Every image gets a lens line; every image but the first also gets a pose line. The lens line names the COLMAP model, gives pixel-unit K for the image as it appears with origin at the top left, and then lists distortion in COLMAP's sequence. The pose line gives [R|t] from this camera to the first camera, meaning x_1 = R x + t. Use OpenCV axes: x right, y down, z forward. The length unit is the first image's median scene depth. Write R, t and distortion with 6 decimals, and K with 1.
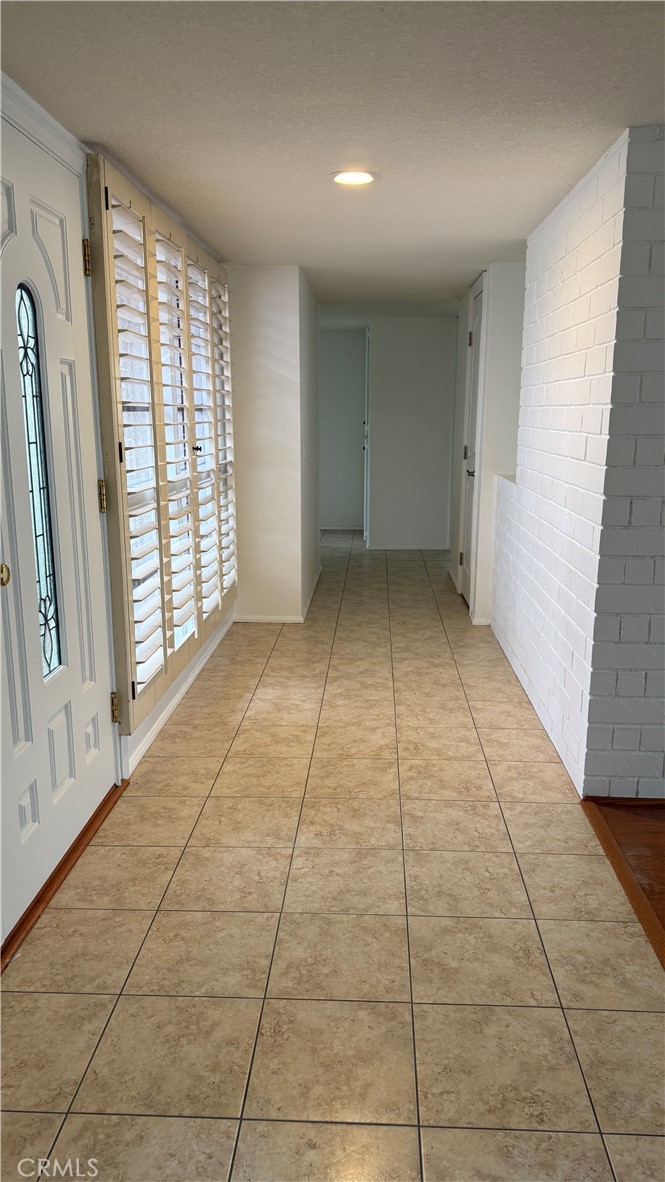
lens RADIAL K [[829.2, 0, 331.3], [0, 829.2, 590.4], [0, 0, 1]] dist [0.004263, 0.000167]
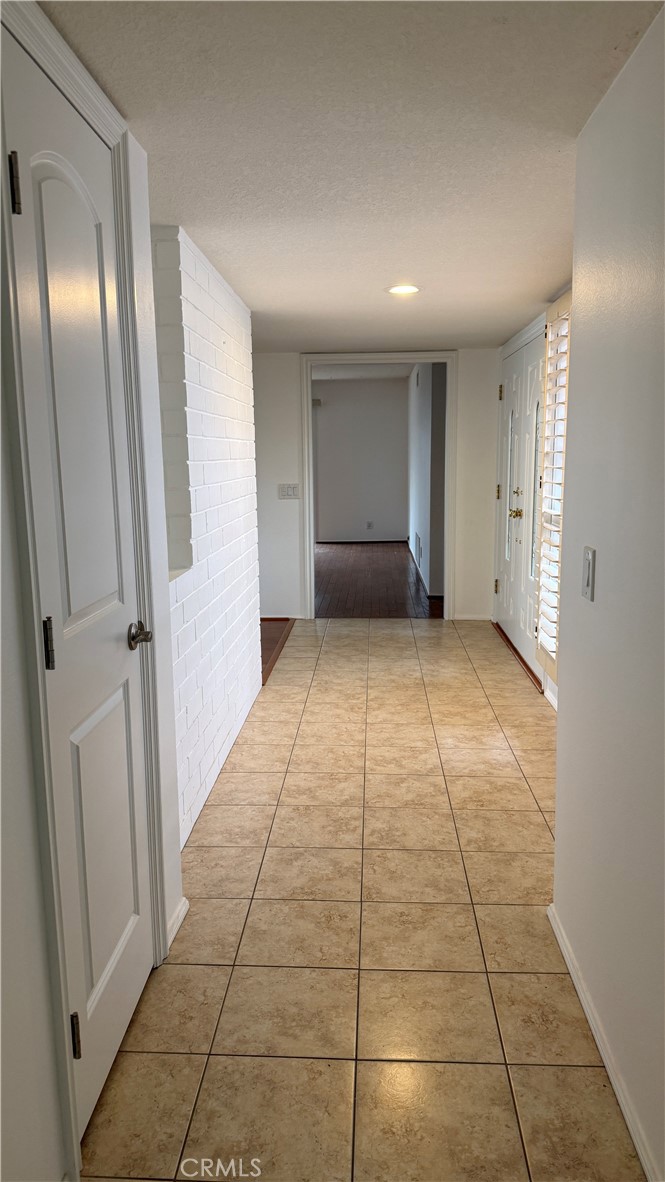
lens RADIAL K [[829.2, 0, 331.8], [0, 829.2, 592.0], [0, 0, 1]] dist [0.004263, 0.000167]
pose [[-0.999698, 0.024567, 0.000248, 0.115121], [0.022980, 0.931440, 0.363169, -0.418143], [0.008691, 0.363065, -0.931723, 1.919324]]
